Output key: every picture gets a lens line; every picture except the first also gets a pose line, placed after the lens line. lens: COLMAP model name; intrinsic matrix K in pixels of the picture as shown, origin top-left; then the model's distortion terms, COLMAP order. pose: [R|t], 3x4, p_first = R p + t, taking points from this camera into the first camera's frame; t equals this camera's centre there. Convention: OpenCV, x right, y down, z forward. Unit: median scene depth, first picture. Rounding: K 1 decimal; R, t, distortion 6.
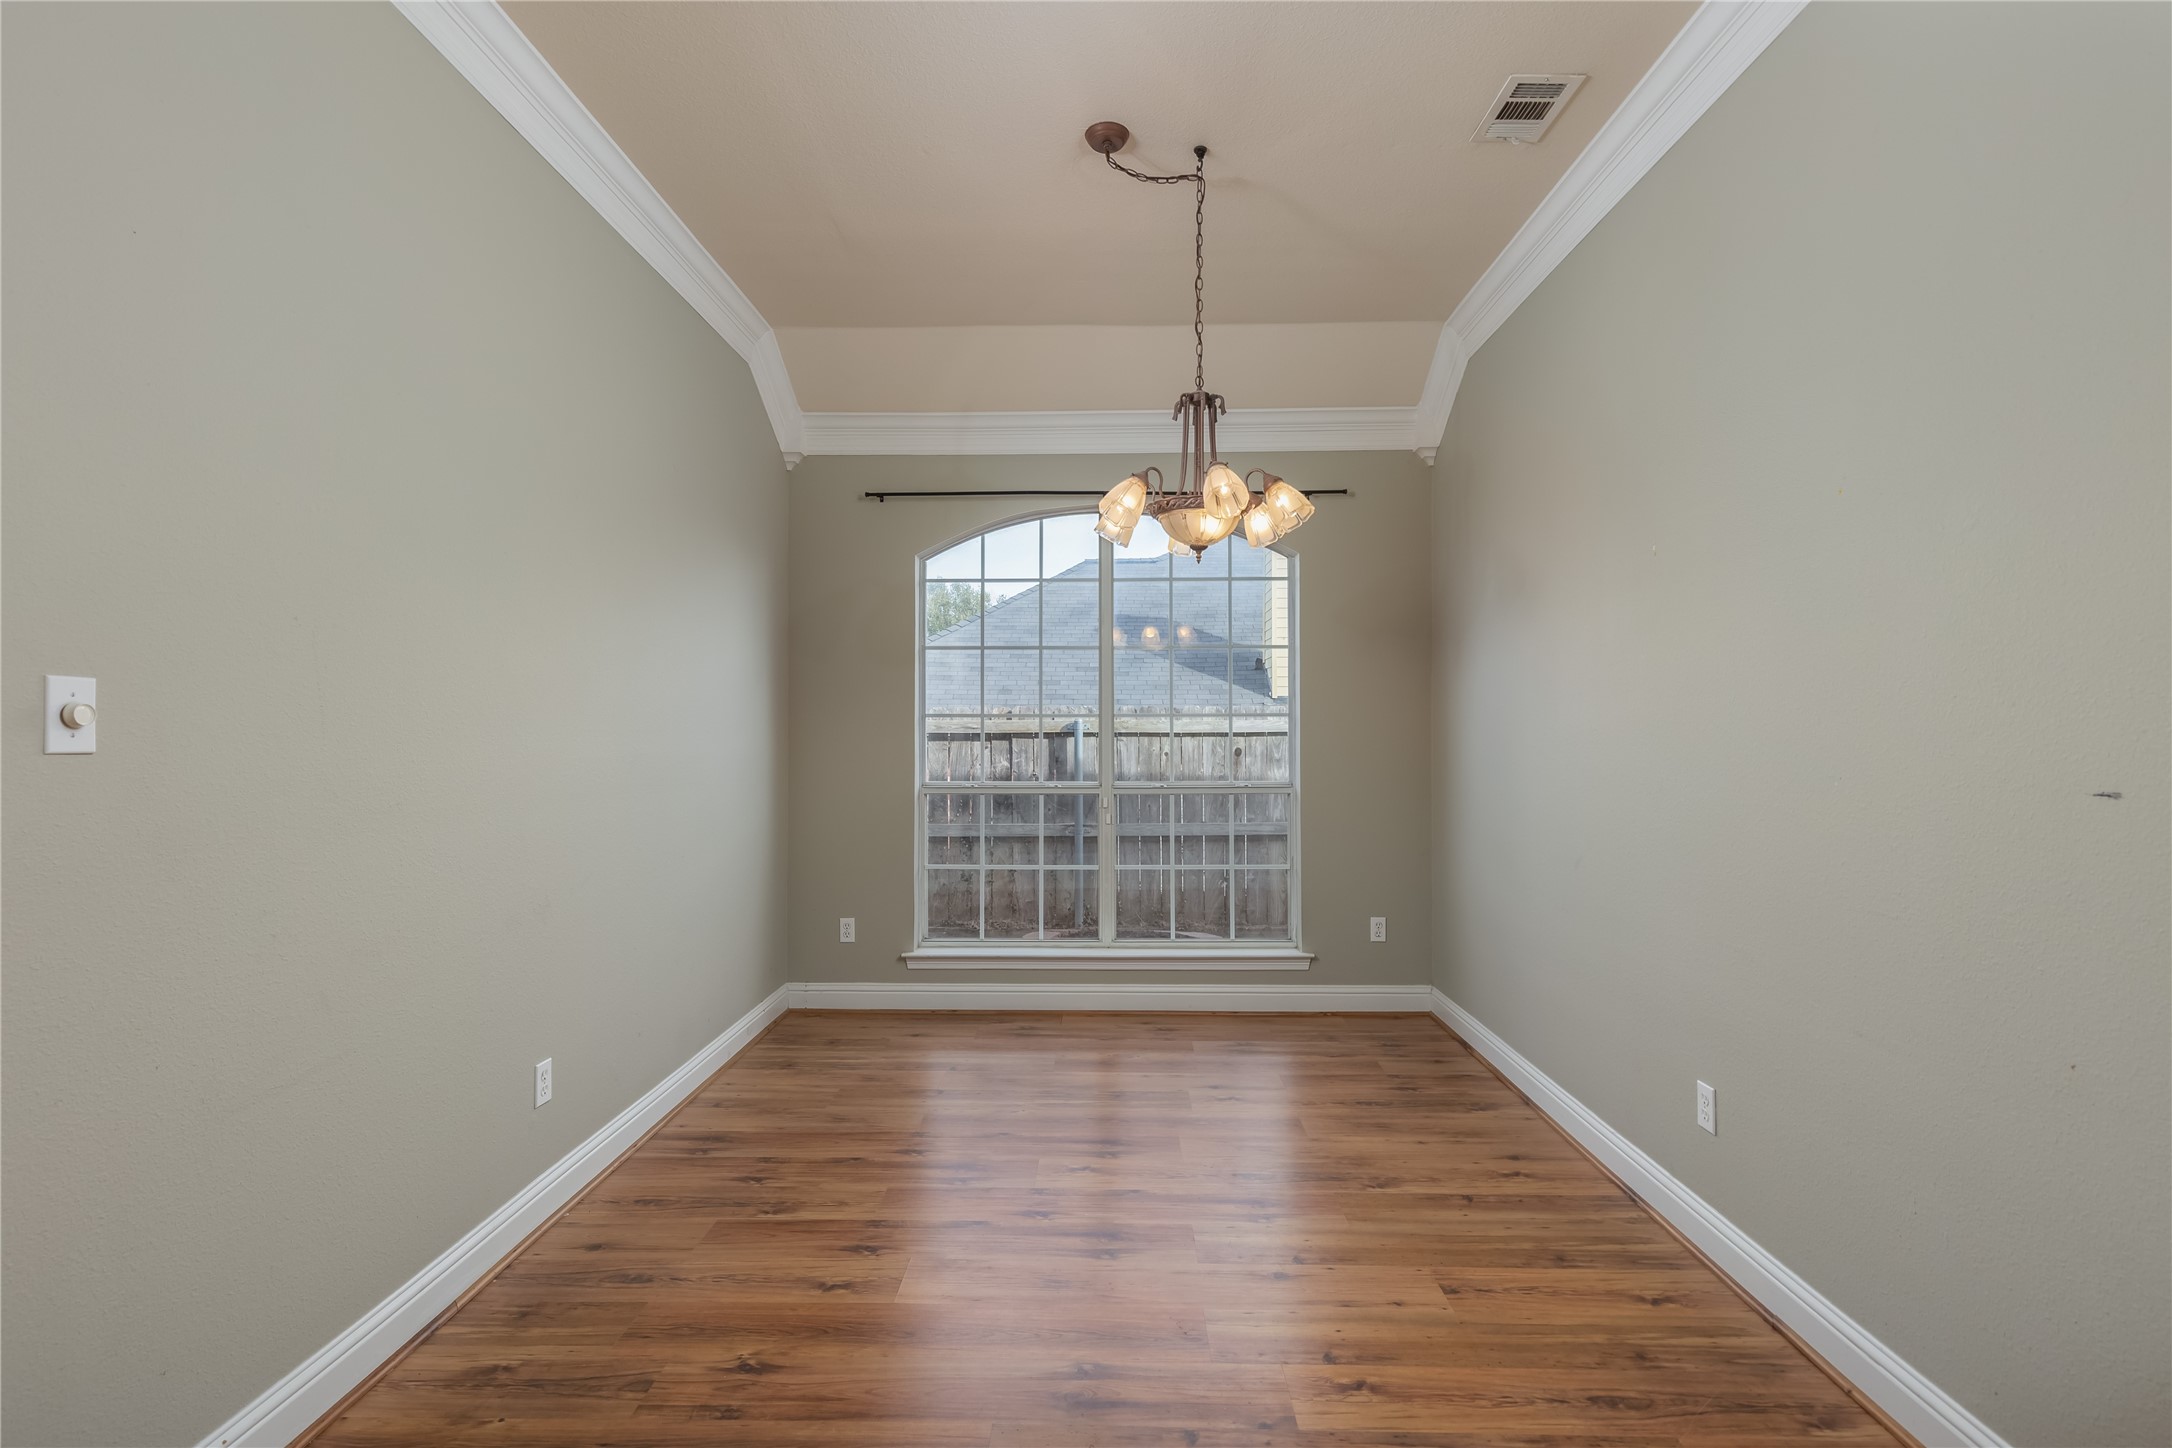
lens RADIAL K [[981.9, 0, 1085.7], [0, 981.9, 727.3], [0, 0, 1]] dist [0.005644, 0.000643]
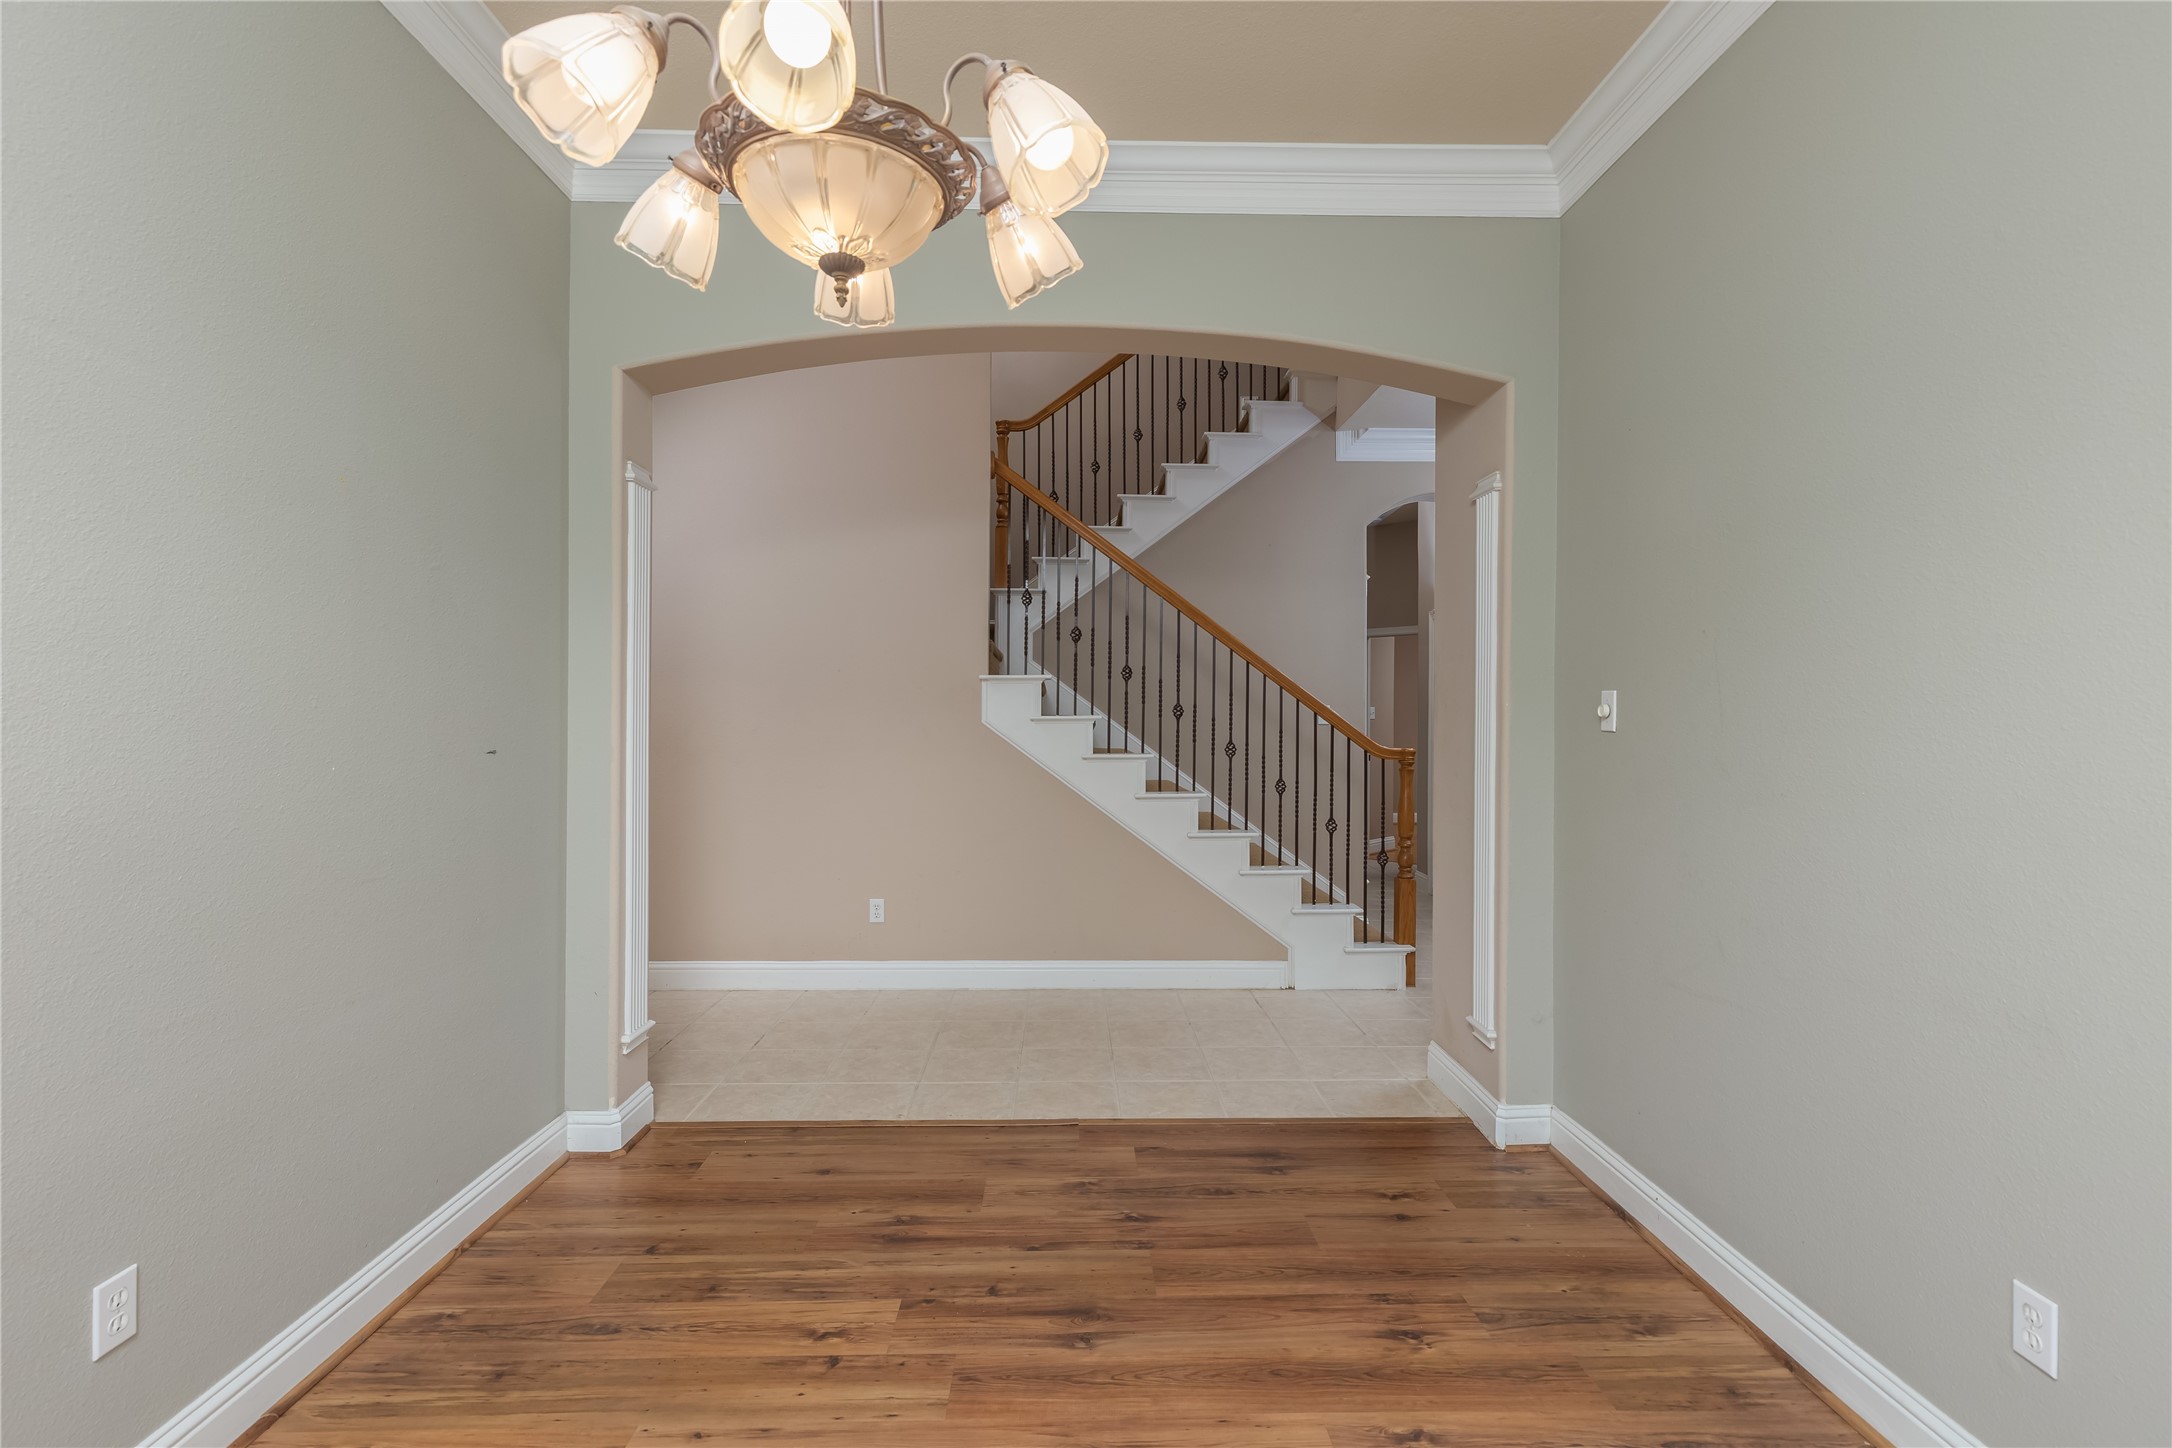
lens RADIAL K [[981.9, 0, 1082.3], [0, 981.9, 720.0], [0, 0, 1]] dist [0.005644, 0.000643]
pose [[-0.998894, -0.002872, -0.046929, 0.050290], [-0.002935, 0.999995, 0.001272, 0.004295], [0.046926, 0.001409, -0.998897, 2.009898]]
